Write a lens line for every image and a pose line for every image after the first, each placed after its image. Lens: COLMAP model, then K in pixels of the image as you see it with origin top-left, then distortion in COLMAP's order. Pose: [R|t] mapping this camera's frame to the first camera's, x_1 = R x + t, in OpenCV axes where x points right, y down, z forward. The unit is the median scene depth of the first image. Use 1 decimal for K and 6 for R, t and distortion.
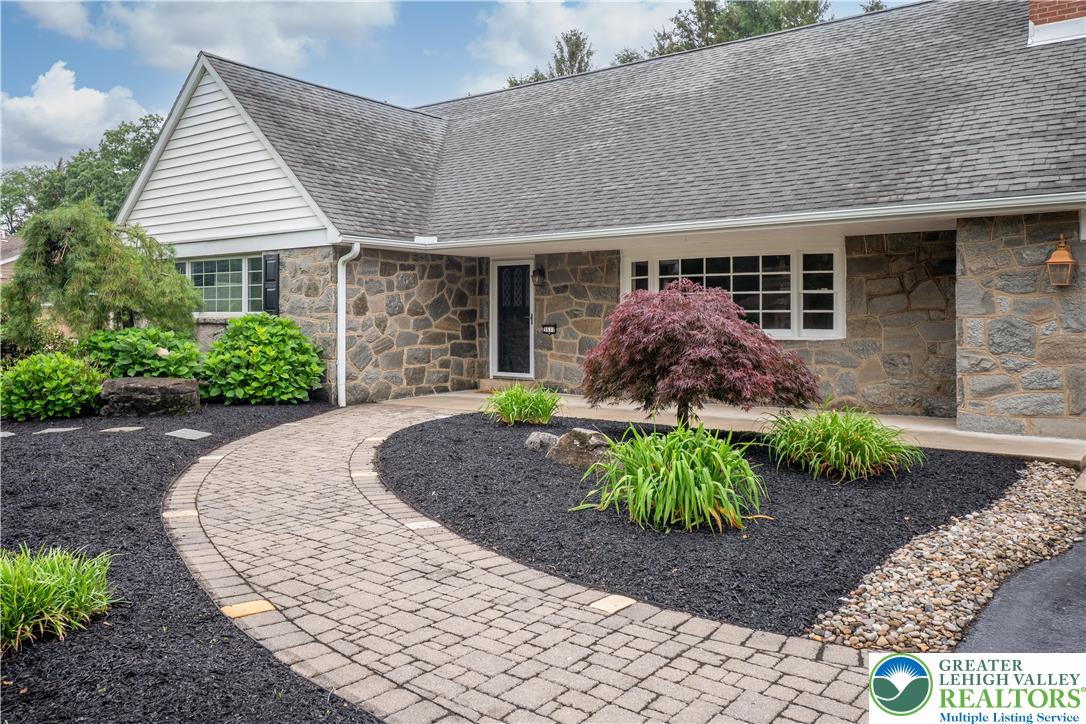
lens RADIAL K [[886.6, 0, 535.8], [0, 886.6, 356.5], [0, 0, 1]] dist [-0.004935, -0.002163]
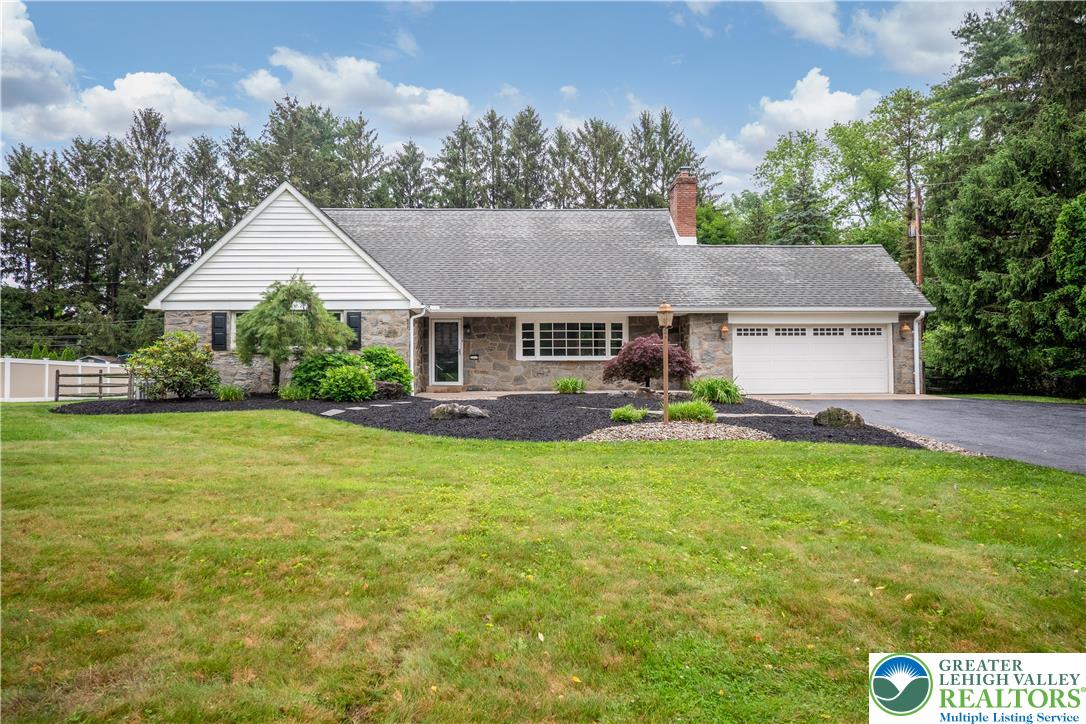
lens RADIAL K [[779.1, 0, 544.9], [0, 779.1, 360.4], [0, 0, 1]] dist [0.012708, -0.005852]
pose [[0.762888, 0.000291, 0.646530, -1.120655], [0.031817, 0.998771, -0.037993, 0.051988], [-0.645747, 0.049555, 0.761942, -0.421569]]
